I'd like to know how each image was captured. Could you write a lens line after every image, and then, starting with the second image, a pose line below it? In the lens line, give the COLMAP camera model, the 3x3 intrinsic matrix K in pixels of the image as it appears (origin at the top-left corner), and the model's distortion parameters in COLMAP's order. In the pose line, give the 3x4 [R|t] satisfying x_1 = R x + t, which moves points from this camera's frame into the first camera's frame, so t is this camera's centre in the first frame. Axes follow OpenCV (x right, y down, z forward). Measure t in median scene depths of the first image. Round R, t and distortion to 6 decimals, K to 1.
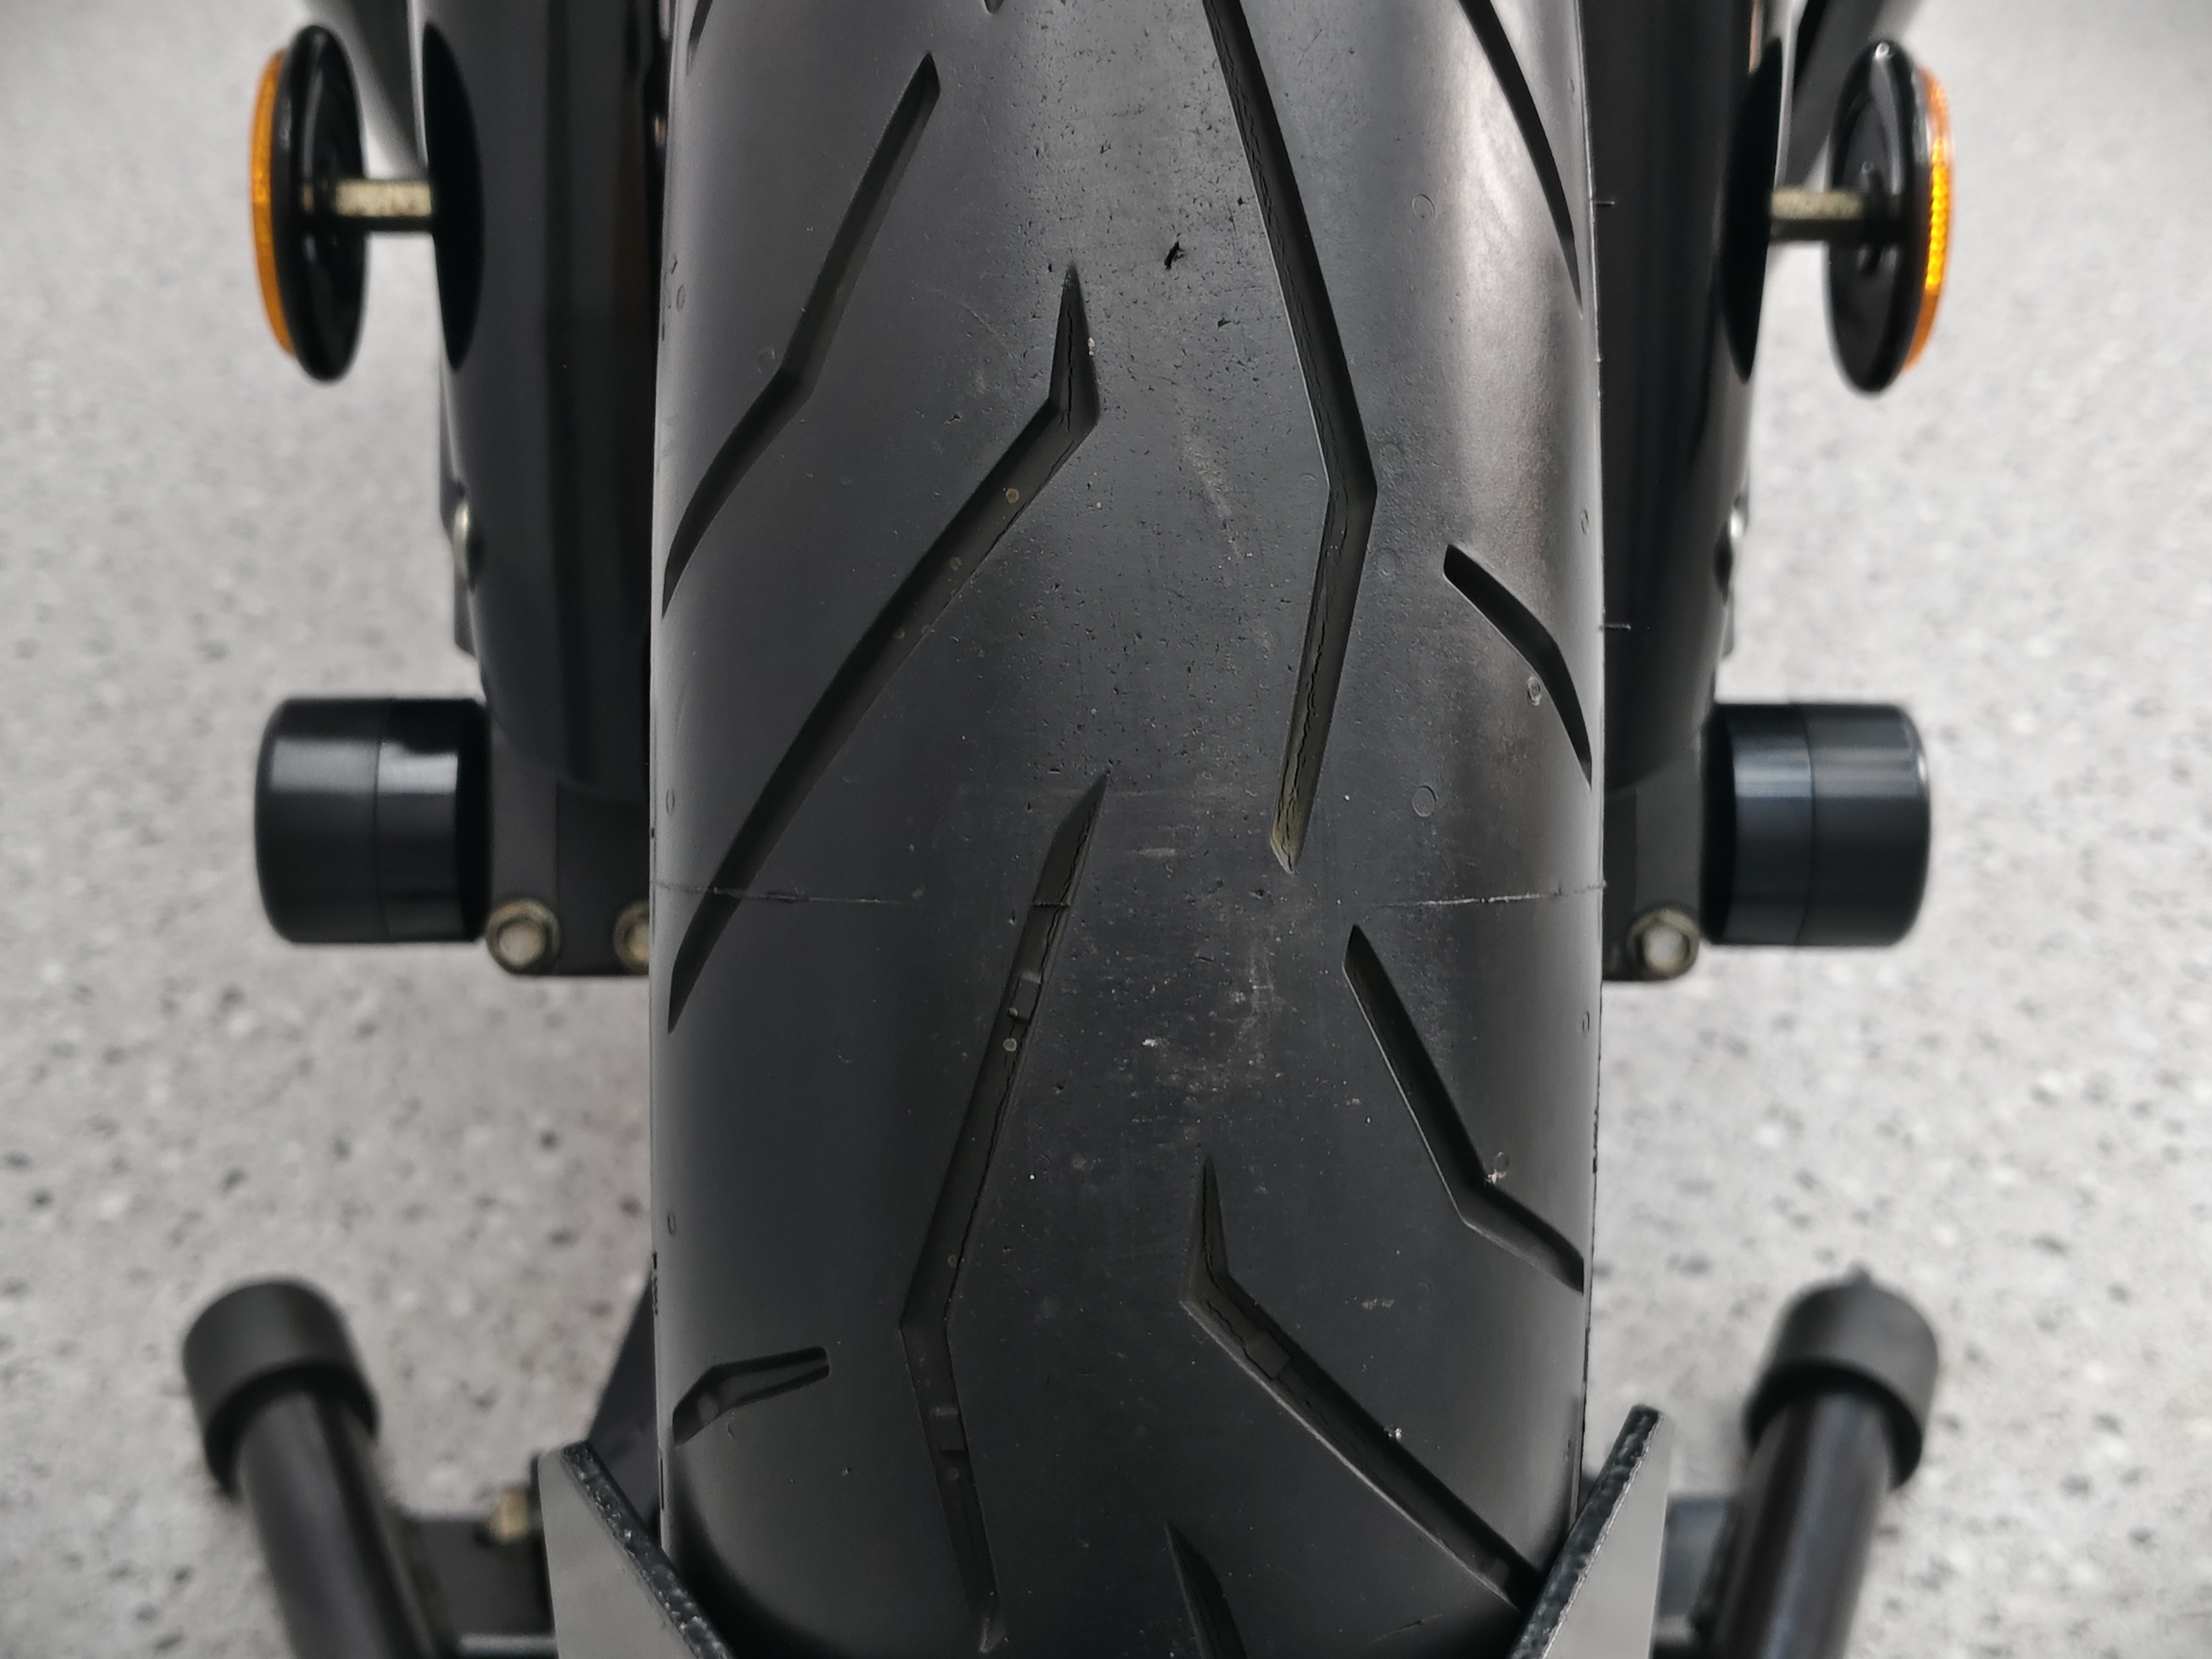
lens RADIAL K [[3216.2, 0, 1106.0], [0, 3216.2, 829.5], [0, 0, 1]] dist [0.017277, -0.006705]
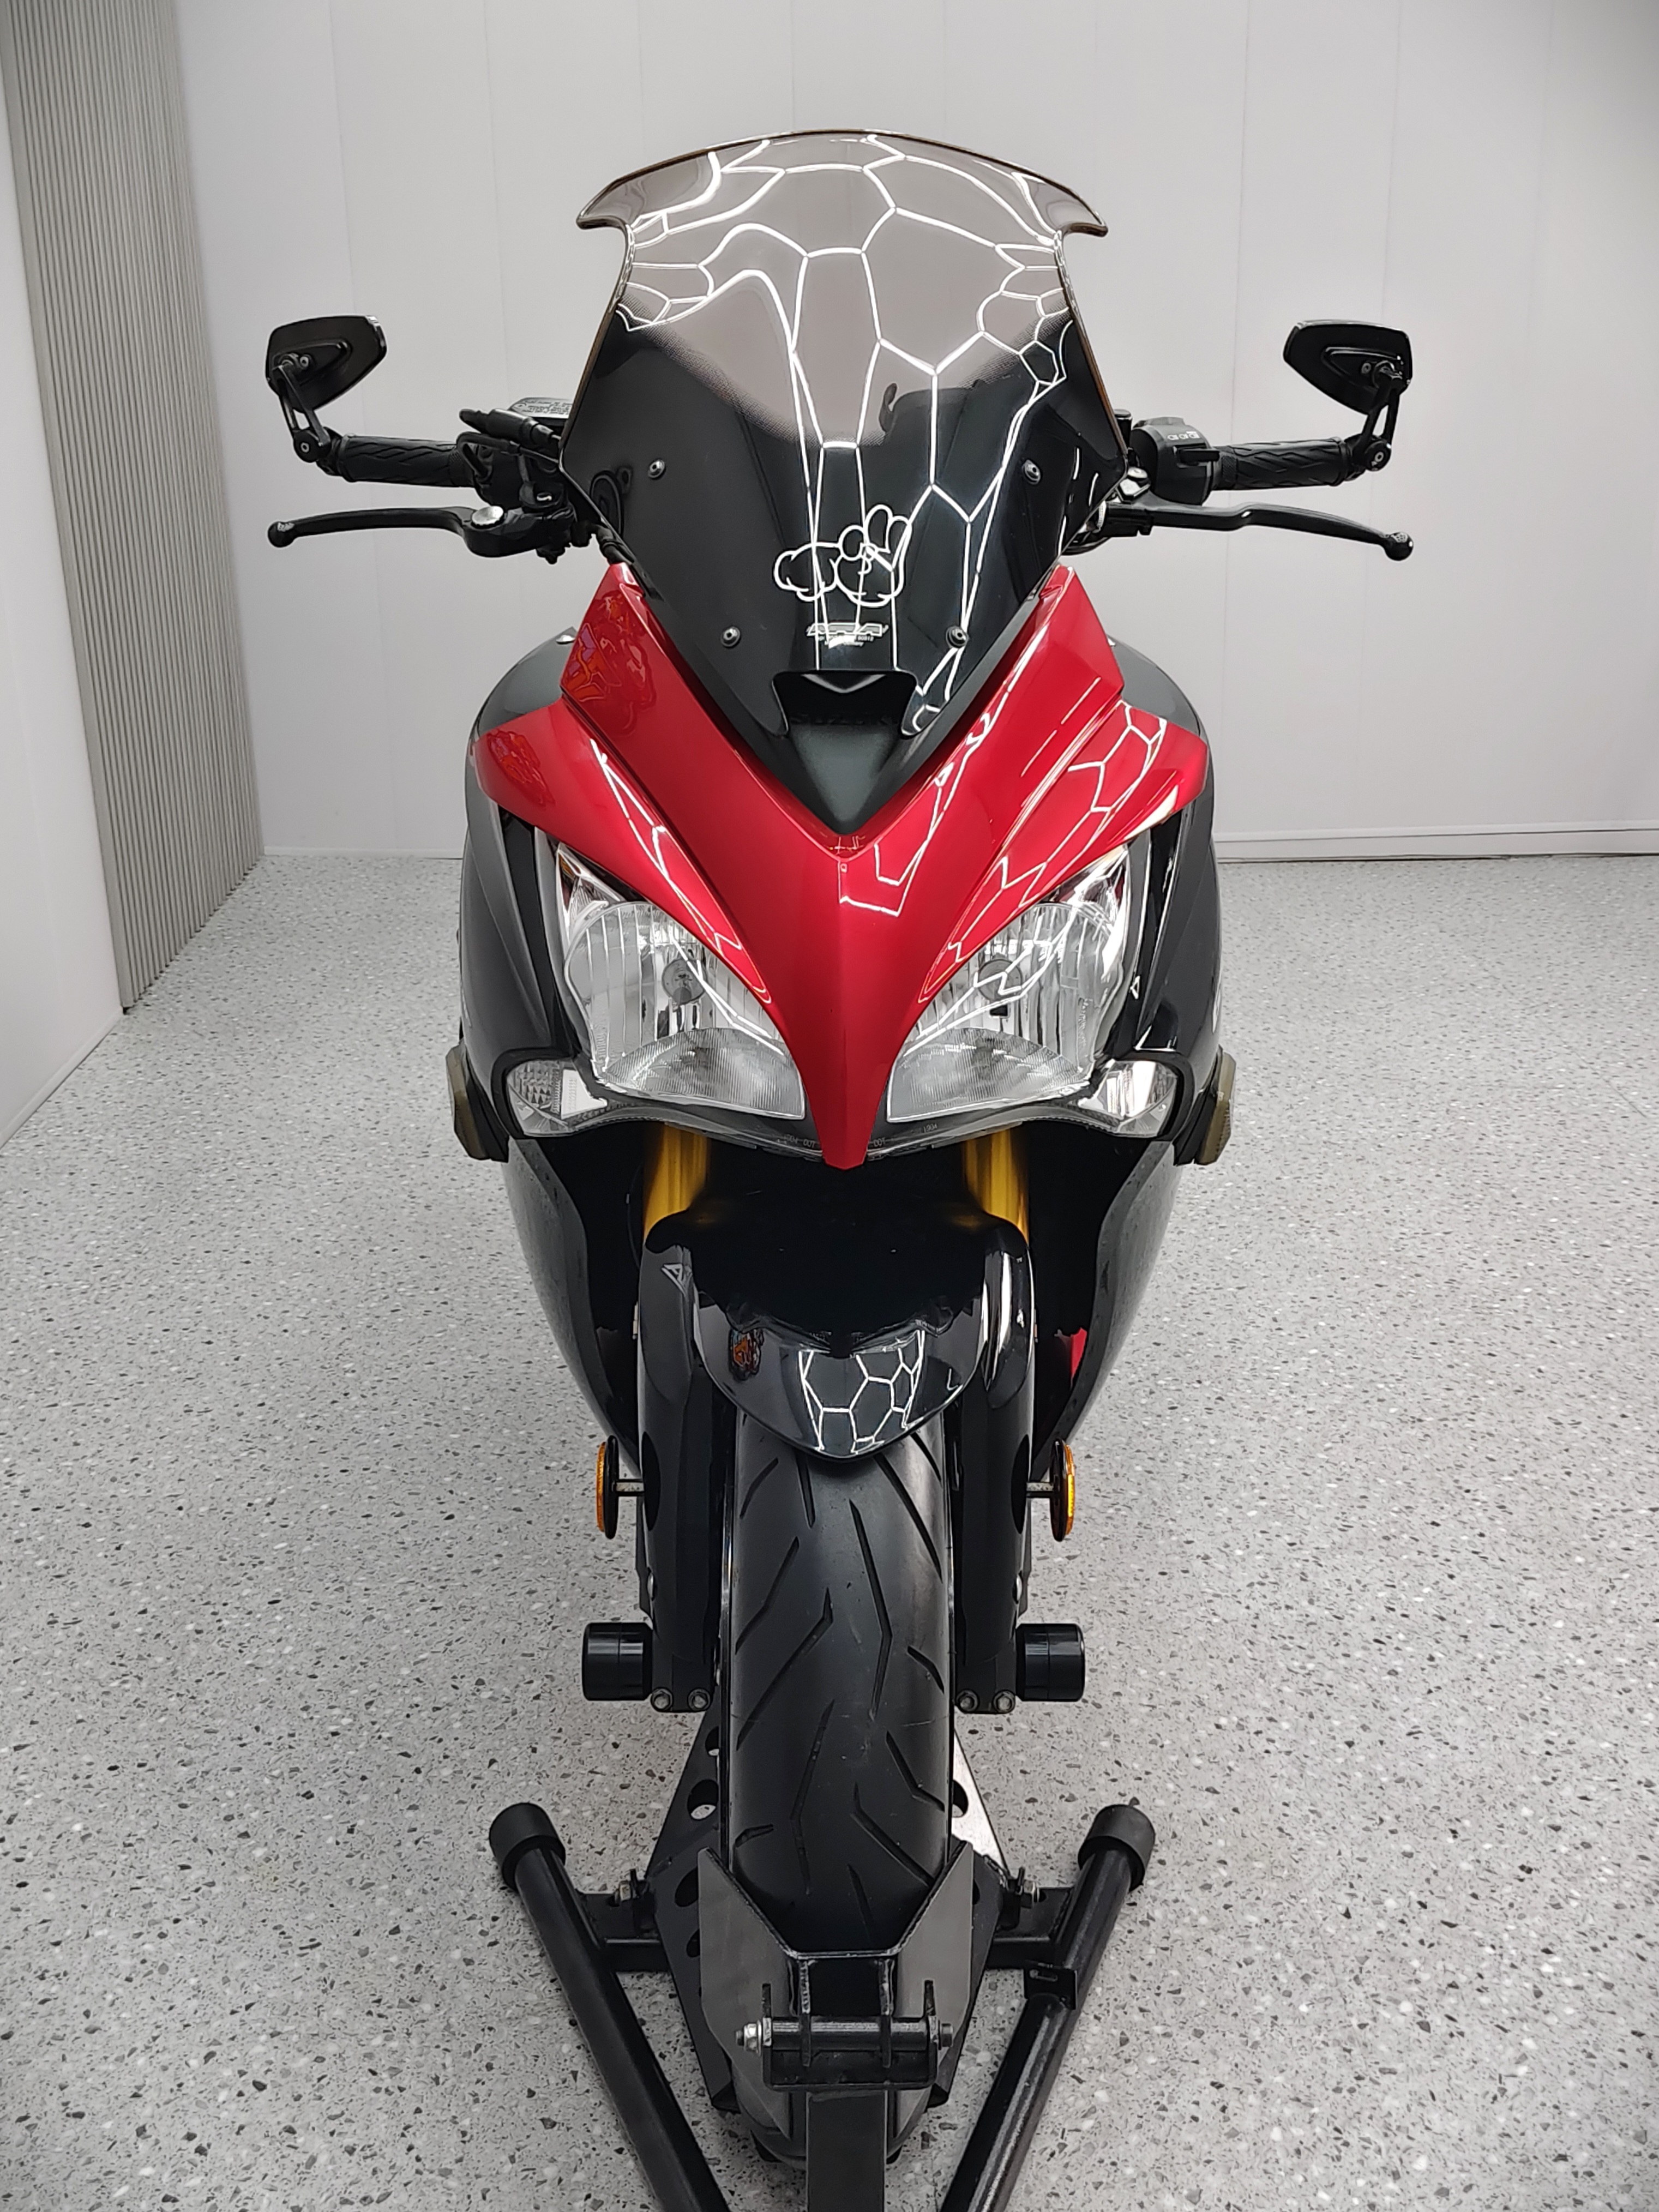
lens RADIAL K [[2268.0, 0, 829.5], [0, 2268.0, 1106.0], [0, 0, 1]] dist [-0.099492, 0.510591]
pose [[0.999975, -0.000409, -0.007020, 0.006129], [-0.000693, 0.987721, -0.156227, -0.133966], [0.006998, 0.156228, 0.987696, -0.900223]]
